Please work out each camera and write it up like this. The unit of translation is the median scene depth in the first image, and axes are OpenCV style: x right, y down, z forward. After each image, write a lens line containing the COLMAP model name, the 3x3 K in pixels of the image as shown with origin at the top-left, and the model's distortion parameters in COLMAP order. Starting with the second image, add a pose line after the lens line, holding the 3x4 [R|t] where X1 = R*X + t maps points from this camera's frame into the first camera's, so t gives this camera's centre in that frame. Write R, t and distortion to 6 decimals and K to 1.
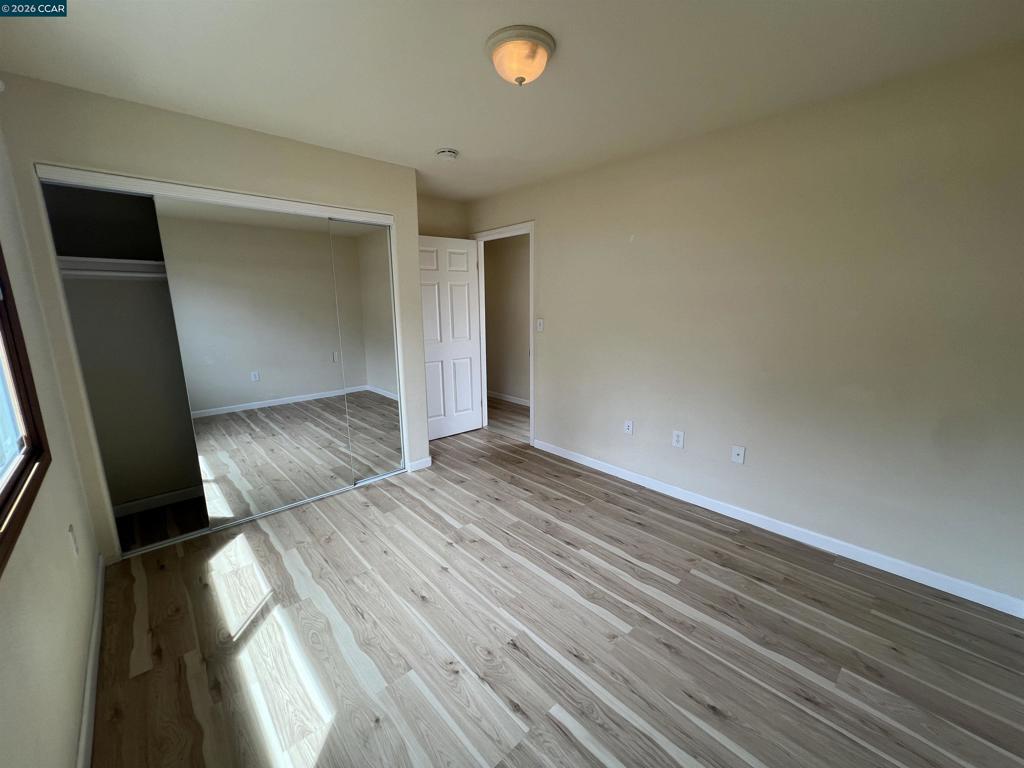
lens RADIAL K [[410.4, 0, 509.3], [0, 410.4, 381.9], [0, 0, 1]] dist [-0.001735, 0.000326]
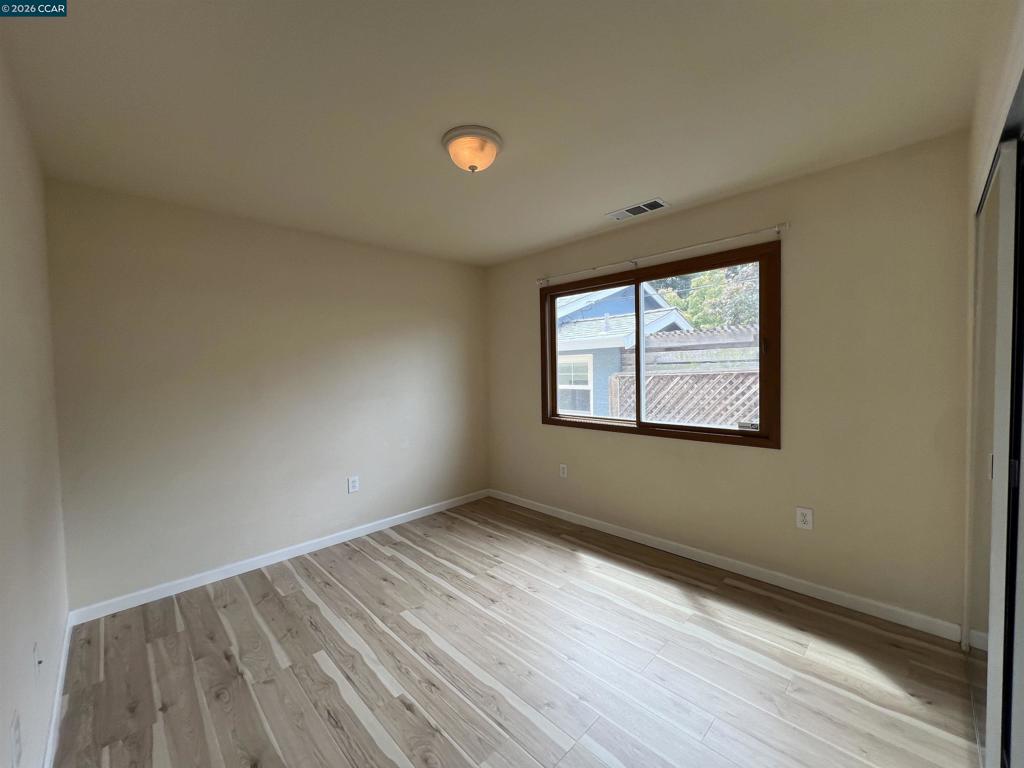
lens RADIAL K [[410.4, 0, 509.3], [0, 410.4, 381.9], [0, 0, 1]] dist [-0.001735, 0.000326]
pose [[-0.999120, 0.029109, -0.030204, -0.020167], [0.021498, 0.973614, 0.227188, -0.357632], [0.036020, 0.226339, -0.973382, 1.963131]]
